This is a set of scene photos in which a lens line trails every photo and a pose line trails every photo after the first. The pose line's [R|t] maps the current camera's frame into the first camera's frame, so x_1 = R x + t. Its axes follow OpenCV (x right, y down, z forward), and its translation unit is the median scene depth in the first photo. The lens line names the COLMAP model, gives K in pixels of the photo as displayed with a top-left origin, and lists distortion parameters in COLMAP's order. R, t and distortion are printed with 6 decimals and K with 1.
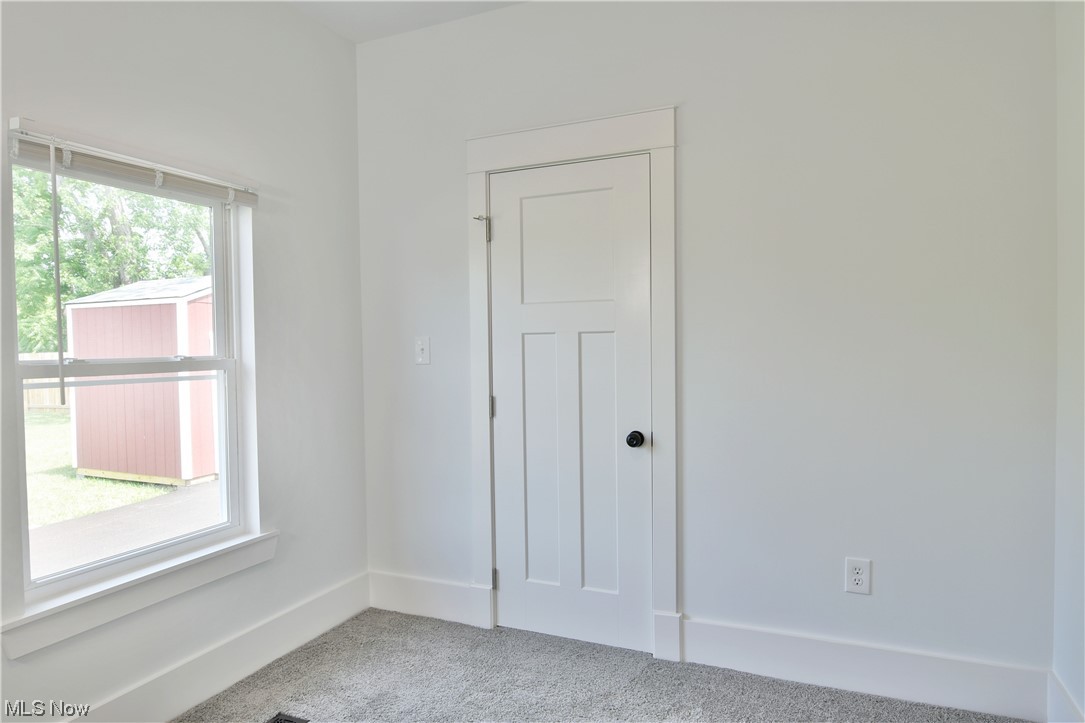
lens RADIAL K [[663.3, 0, 547.2], [0, 663.3, 364.0], [0, 0, 1]] dist [-0.012820, -0.003127]
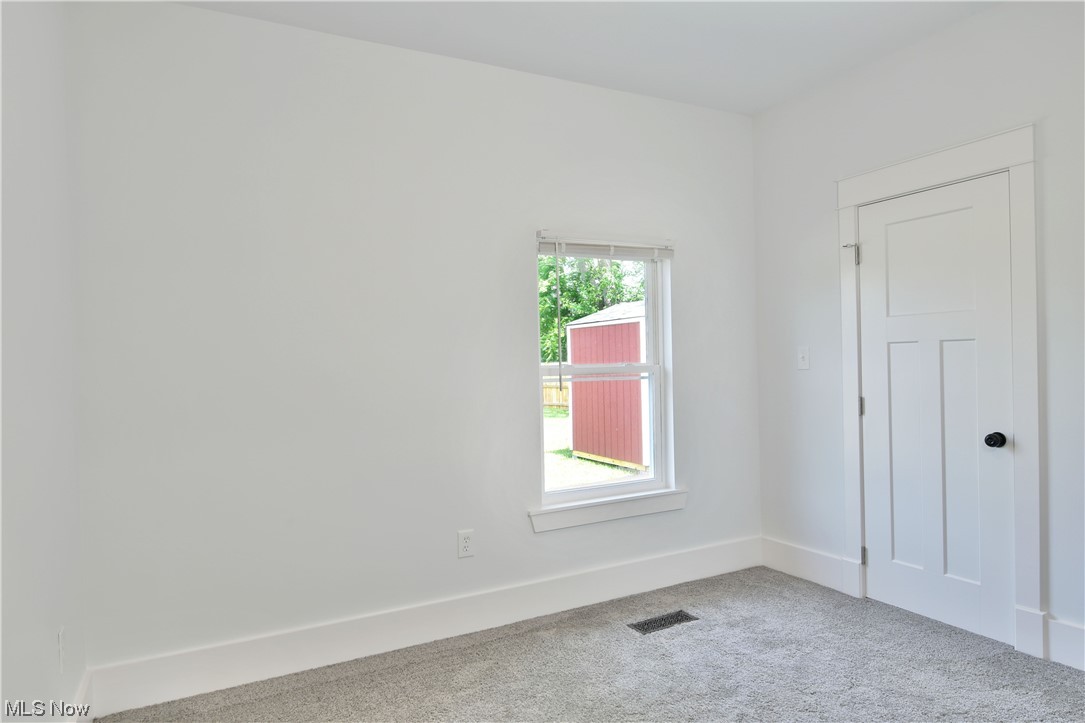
lens RADIAL K [[663.3, 0, 547.2], [0, 663.3, 364.0], [0, 0, 1]] dist [-0.012820, -0.003127]
pose [[0.788900, -0.002607, -0.614516, 0.195039], [-0.005801, 0.999915, -0.011689, 0.007082], [0.614494, 0.012786, 0.788818, -0.253069]]
